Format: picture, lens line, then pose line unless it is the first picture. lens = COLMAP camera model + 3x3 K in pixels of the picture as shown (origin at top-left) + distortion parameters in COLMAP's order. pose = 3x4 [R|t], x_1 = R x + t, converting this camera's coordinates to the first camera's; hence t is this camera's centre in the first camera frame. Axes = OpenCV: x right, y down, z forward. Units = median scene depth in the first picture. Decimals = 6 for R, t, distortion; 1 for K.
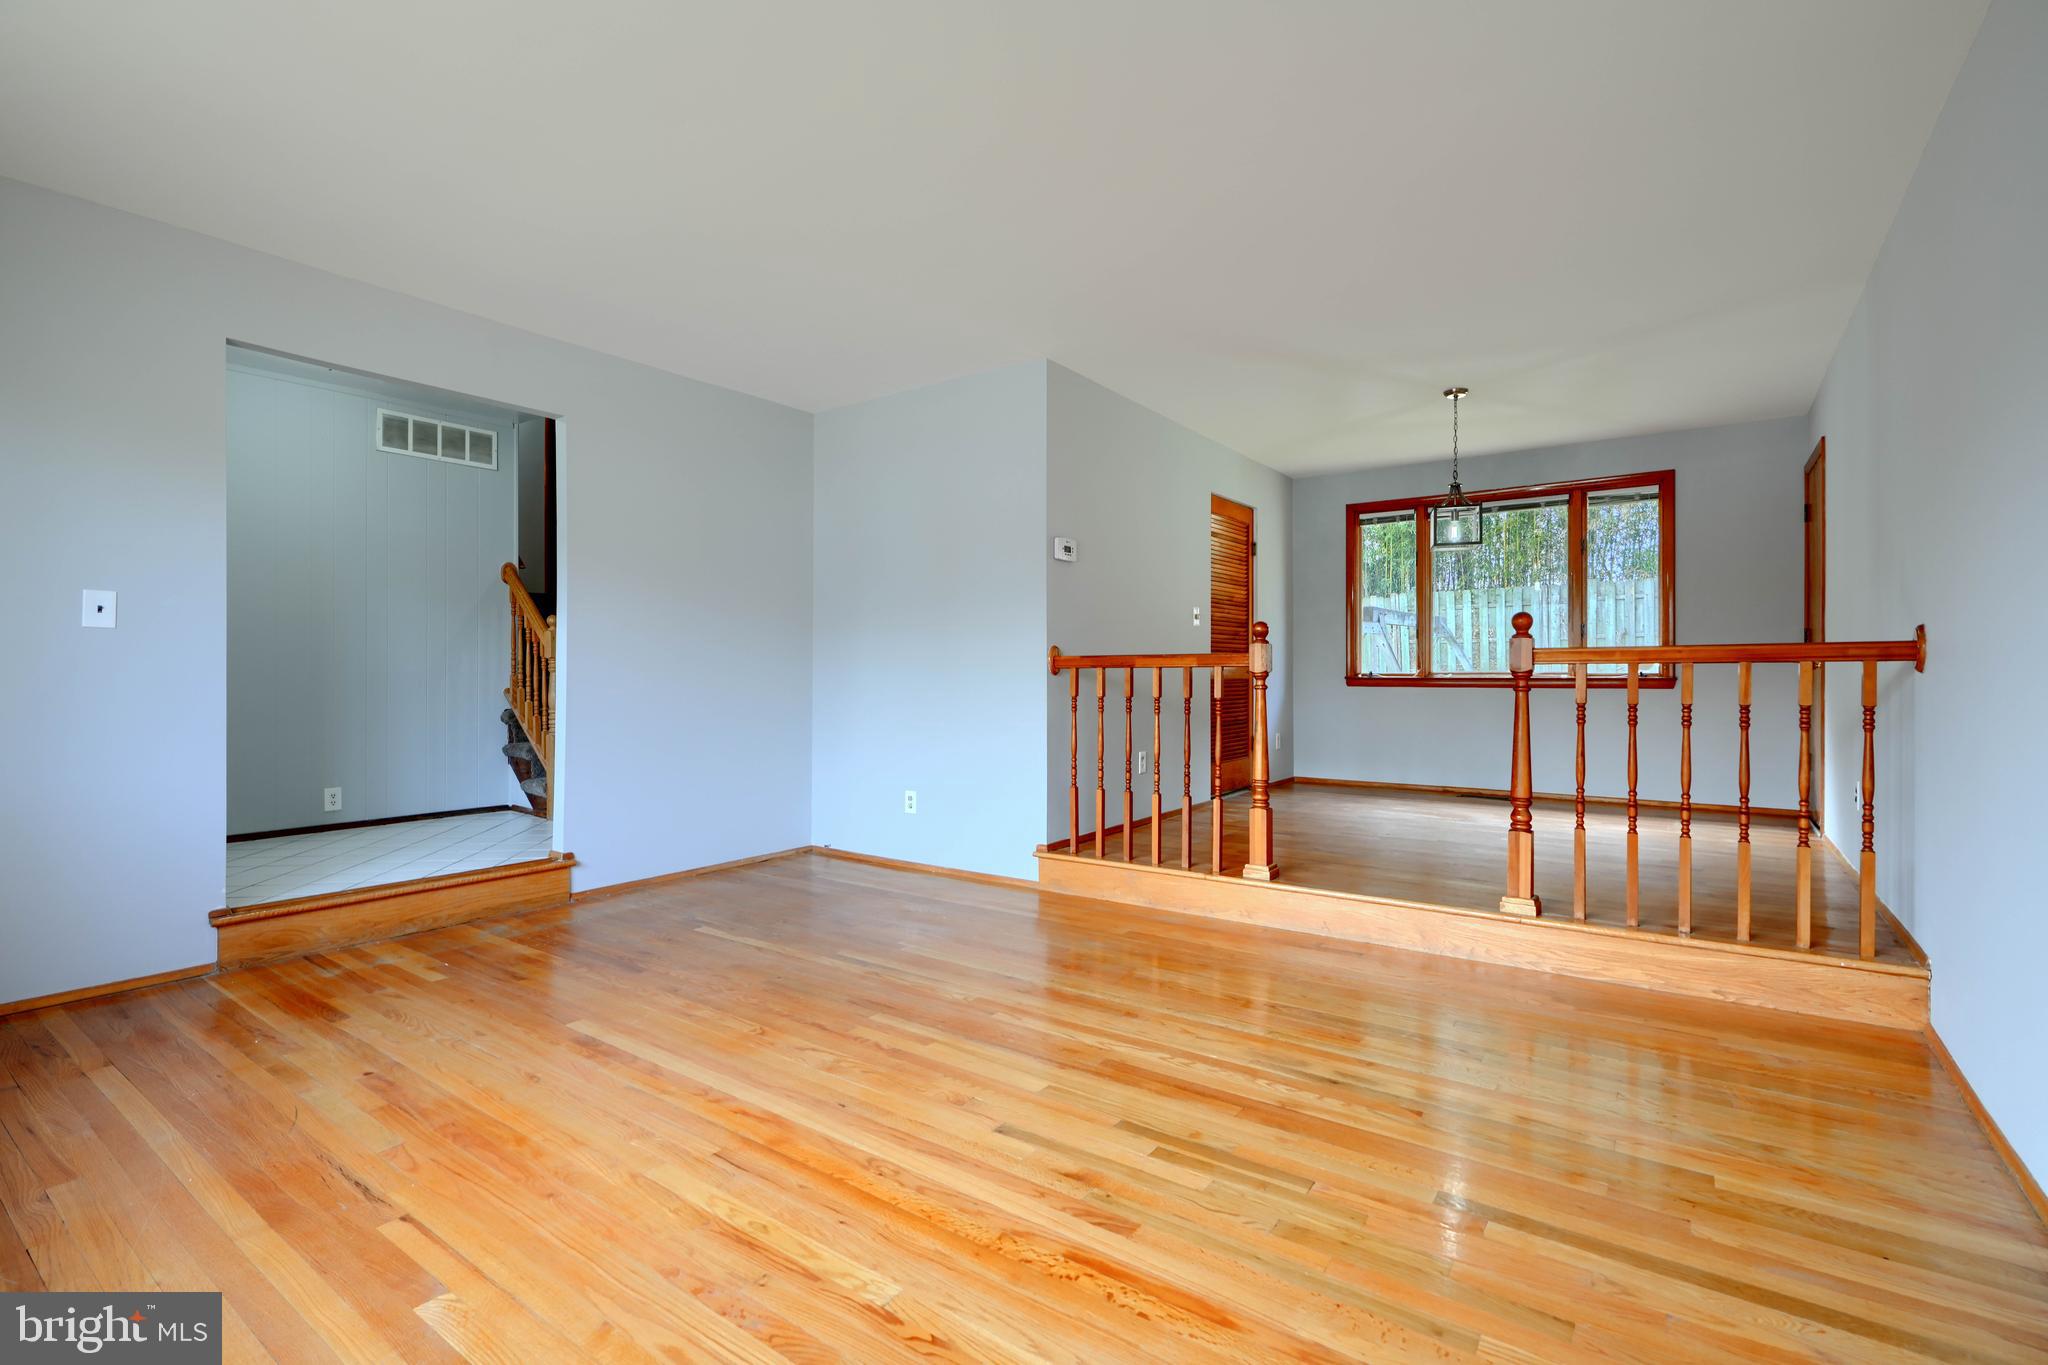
lens RADIAL K [[916.2, 0, 1030.4], [0, 916.2, 676.3], [0, 0, 1]] dist [-0.002583, -0.000408]
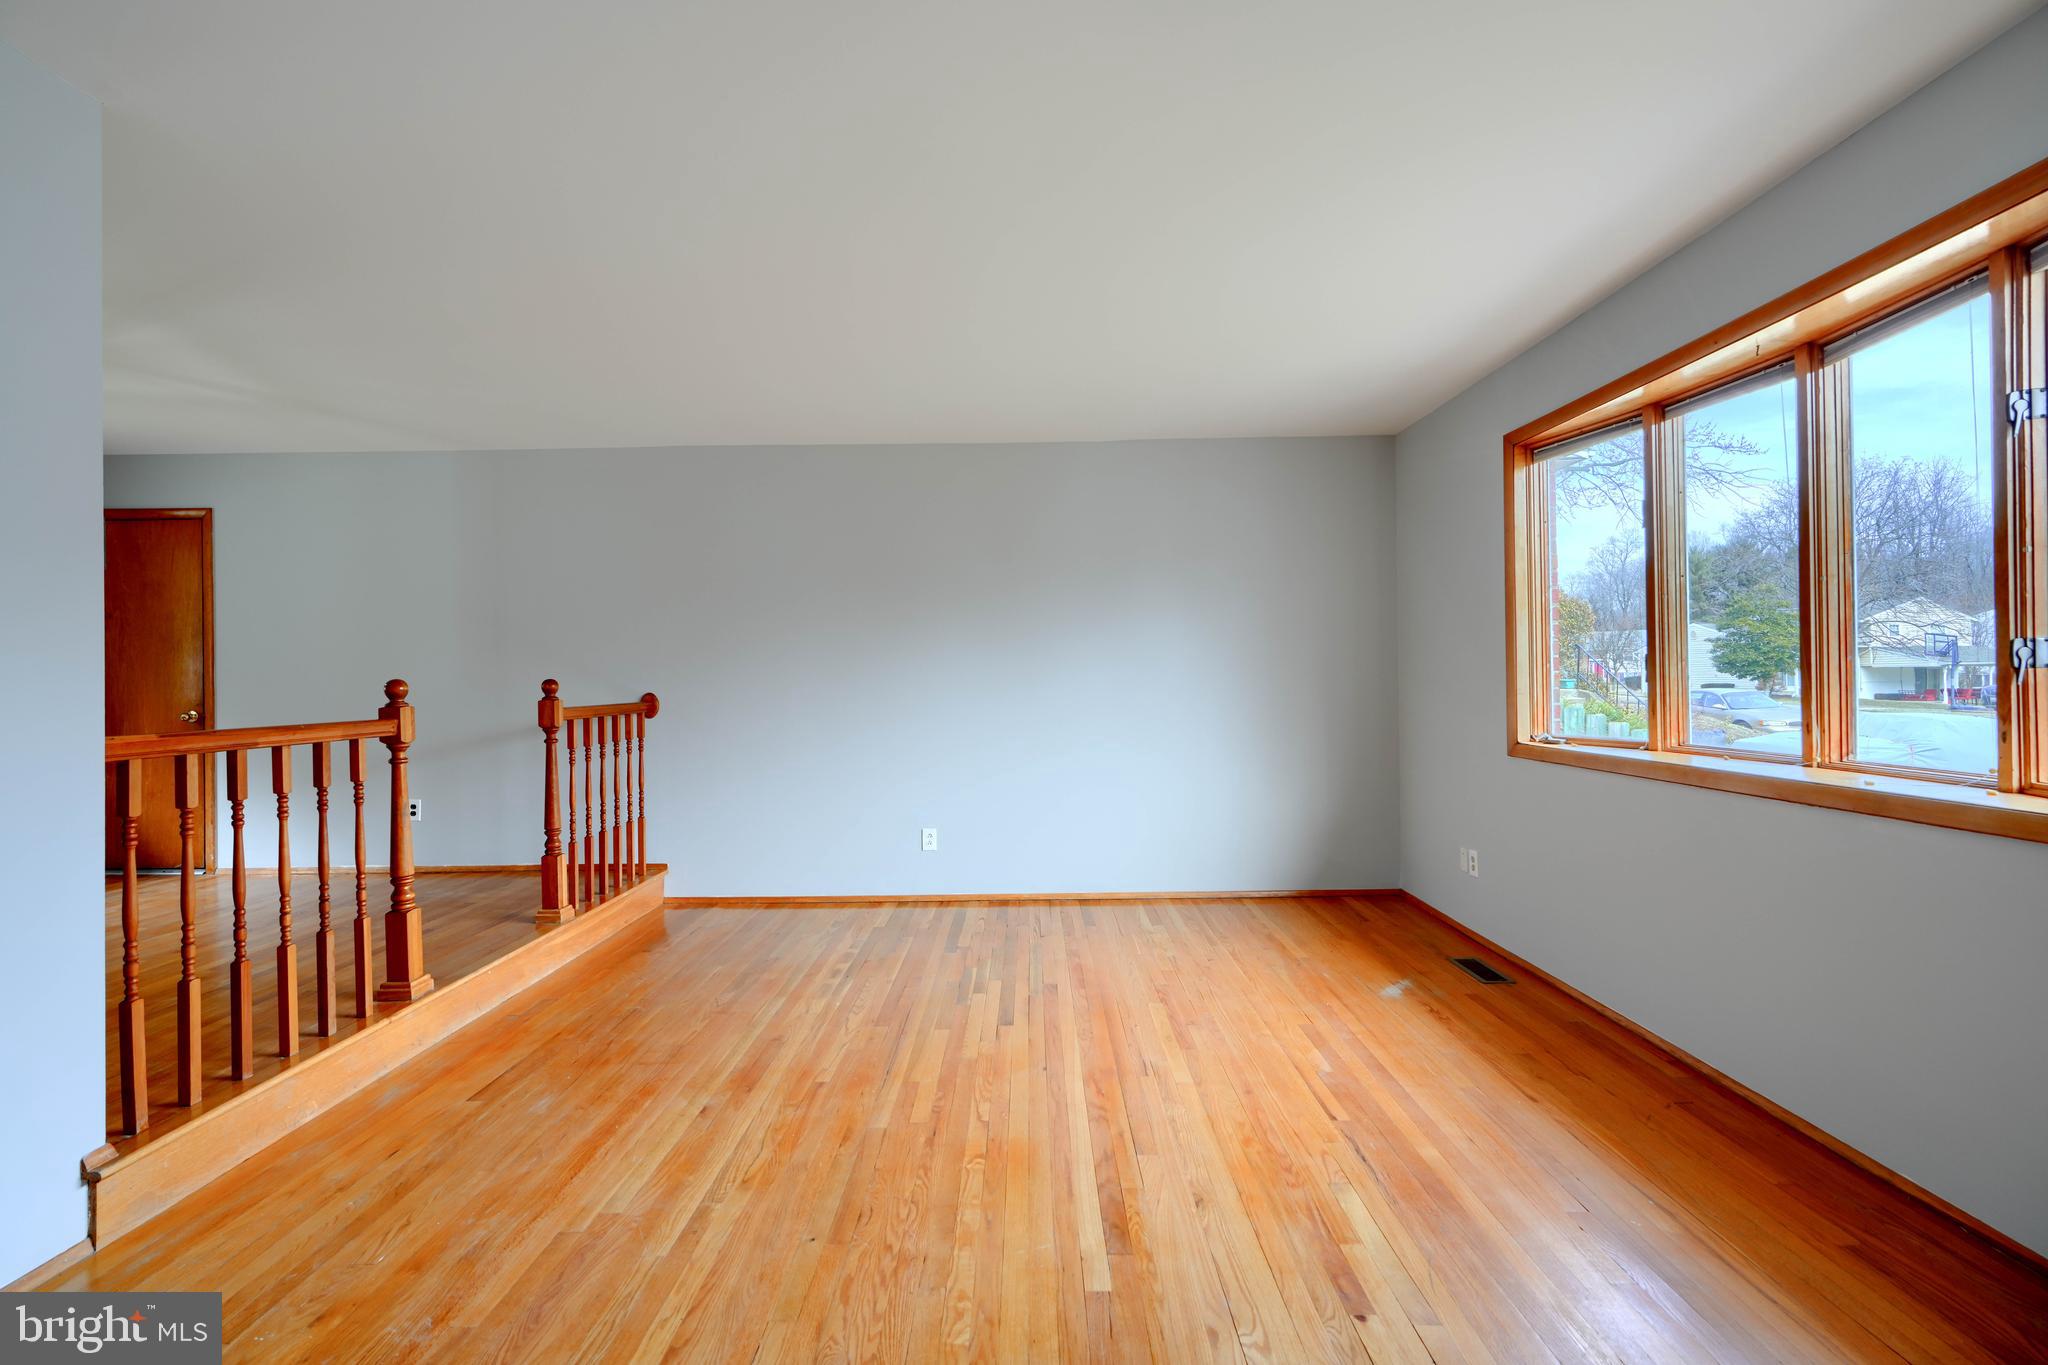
lens RADIAL K [[916.2, 0, 1026.7], [0, 916.2, 676.5], [0, 0, 1]] dist [-0.002583, -0.000408]
pose [[-0.573957, 0.010610, 0.818817, -1.178368], [0.014026, 0.999897, -0.003125, -0.084668], [-0.818765, 0.009691, -0.574047, 1.637705]]
